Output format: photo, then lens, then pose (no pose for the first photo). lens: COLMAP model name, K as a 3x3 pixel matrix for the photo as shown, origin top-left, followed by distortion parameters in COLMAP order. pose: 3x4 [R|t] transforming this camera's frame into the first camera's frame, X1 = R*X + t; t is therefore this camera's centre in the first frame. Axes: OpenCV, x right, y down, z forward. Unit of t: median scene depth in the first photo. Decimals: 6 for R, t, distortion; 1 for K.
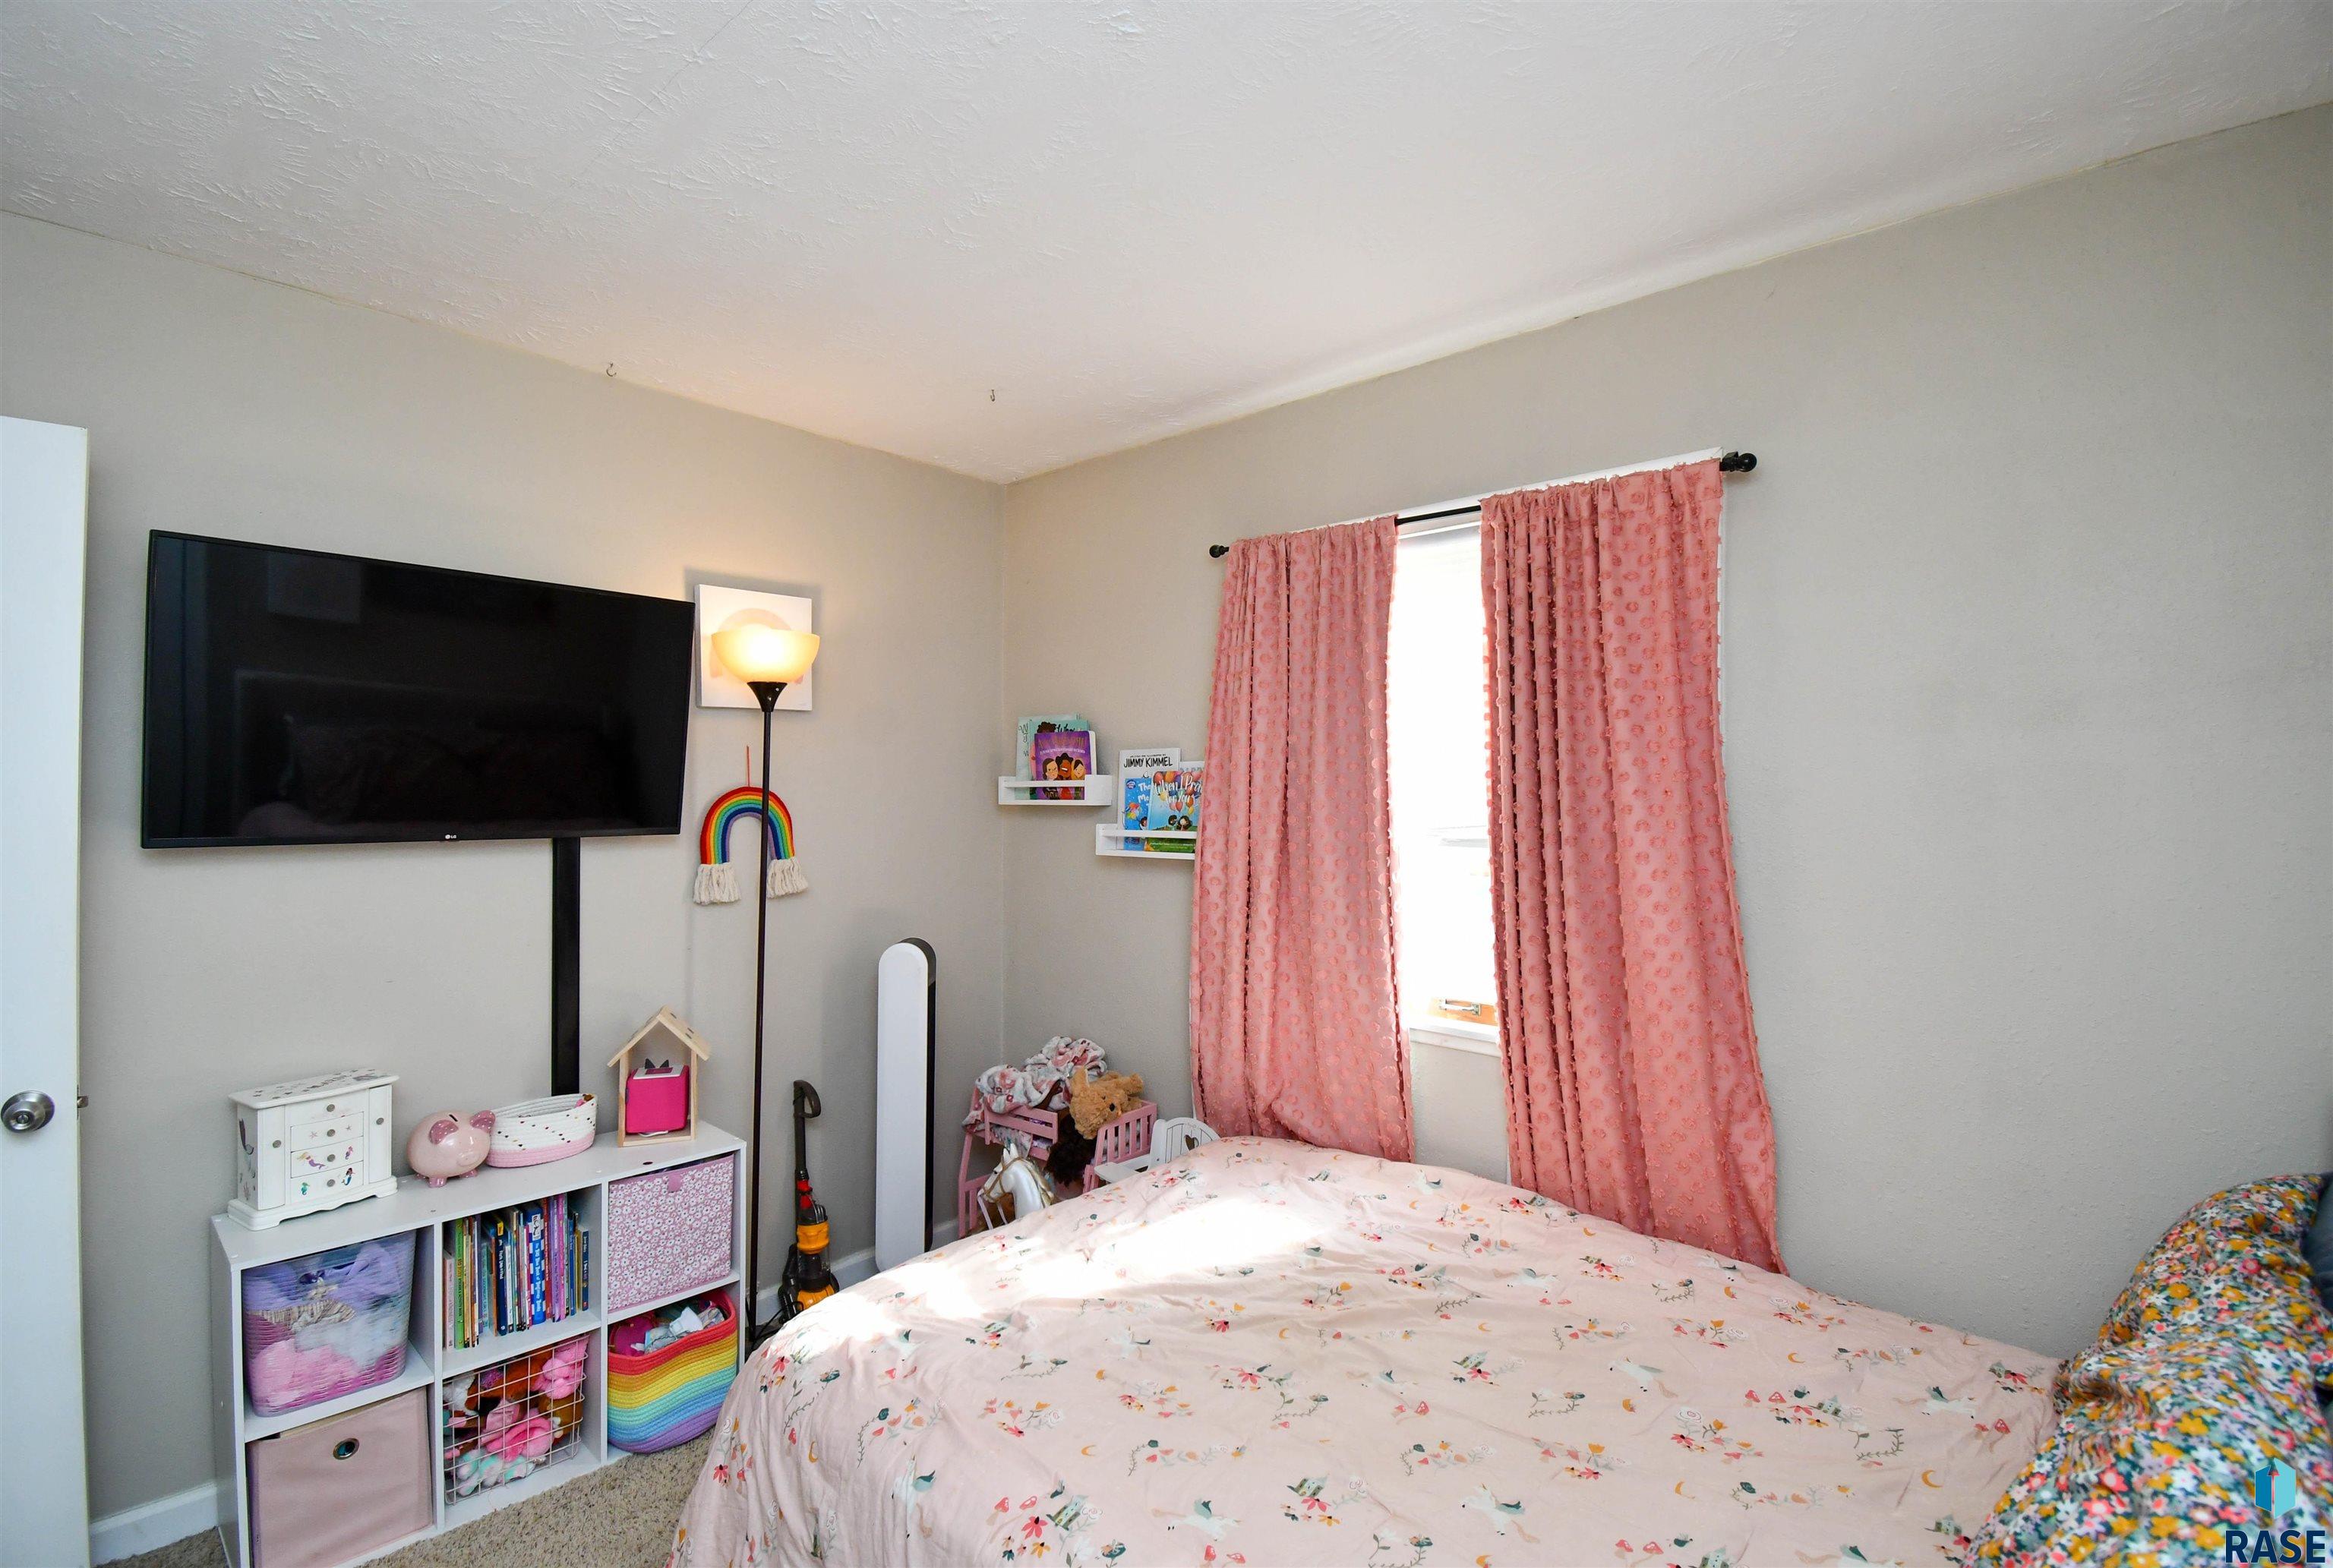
lens RADIAL K [[1082.5, 0, 1166.5], [0, 1082.5, 784.0], [0, 0, 1]] dist [-0.001753, -0.000383]
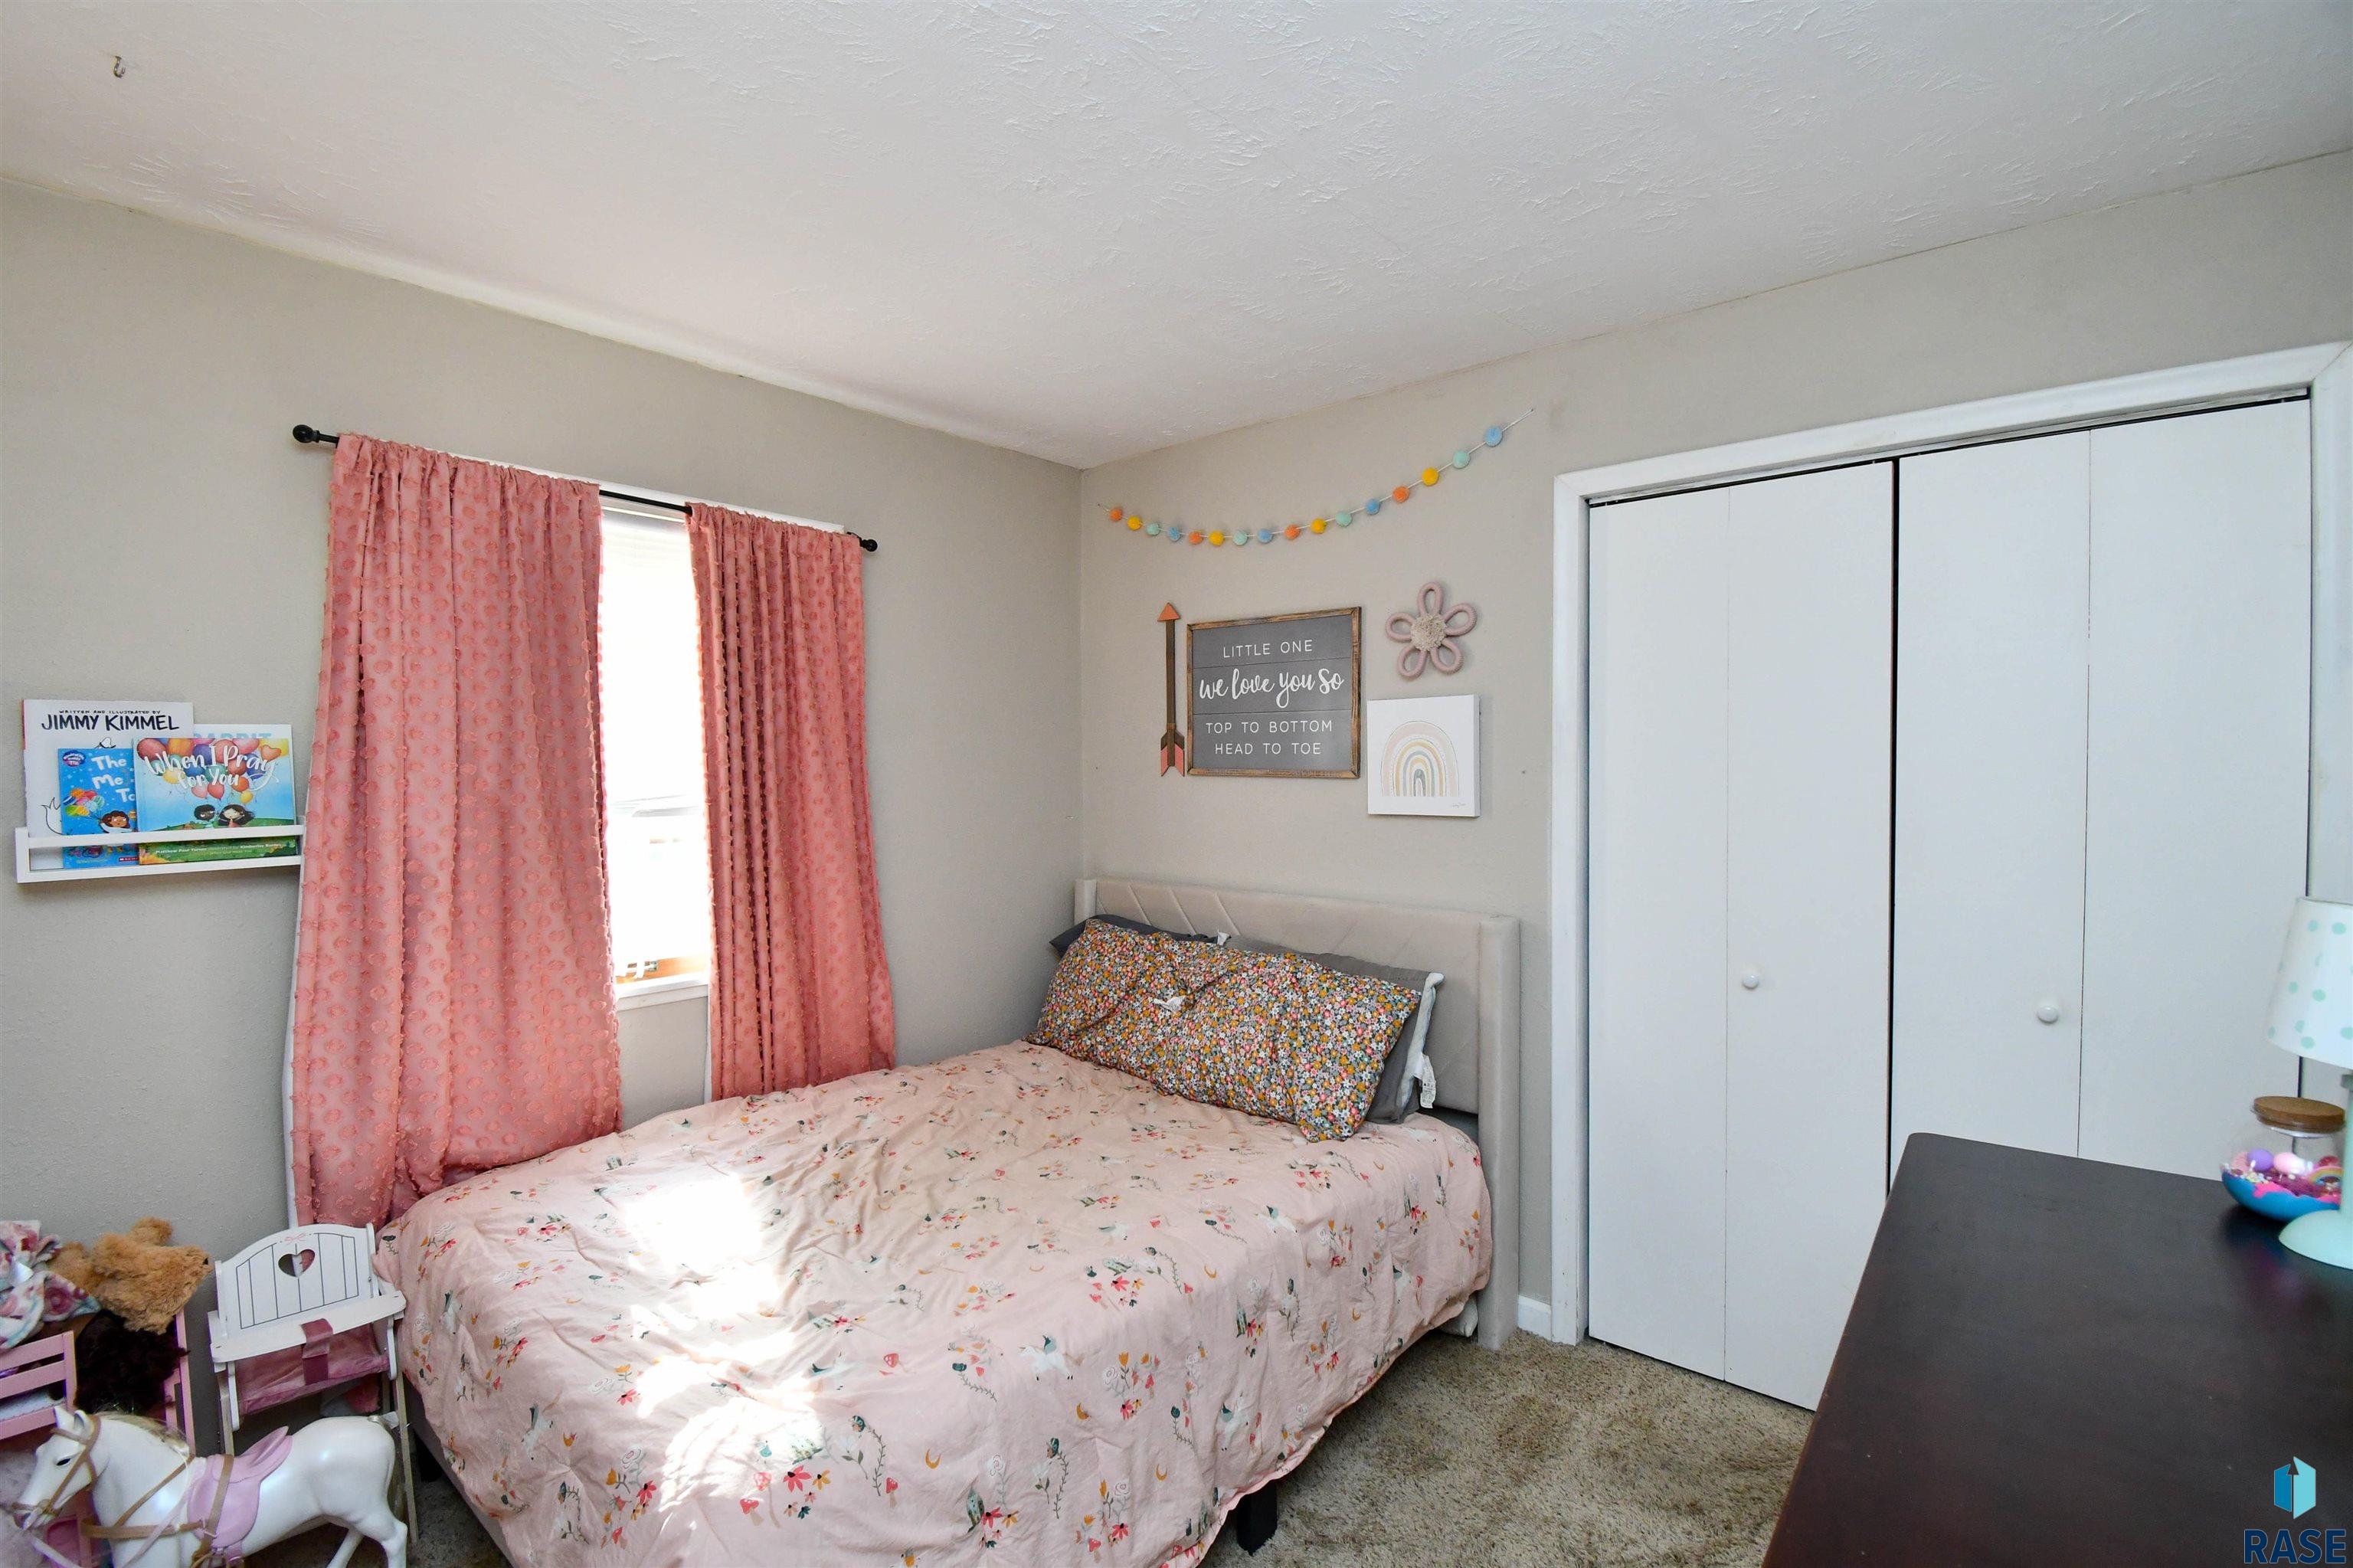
lens RADIAL K [[1070.9, 0, 1161.5], [0, 1070.9, 789.3], [0, 0, 1]] dist [0.025746, -0.027587]
pose [[-0.027635, -0.028071, 0.999224, -0.778164], [-0.001392, 0.999606, 0.028043, 0.000033], [-0.999617, -0.000616, -0.027664, 0.506890]]
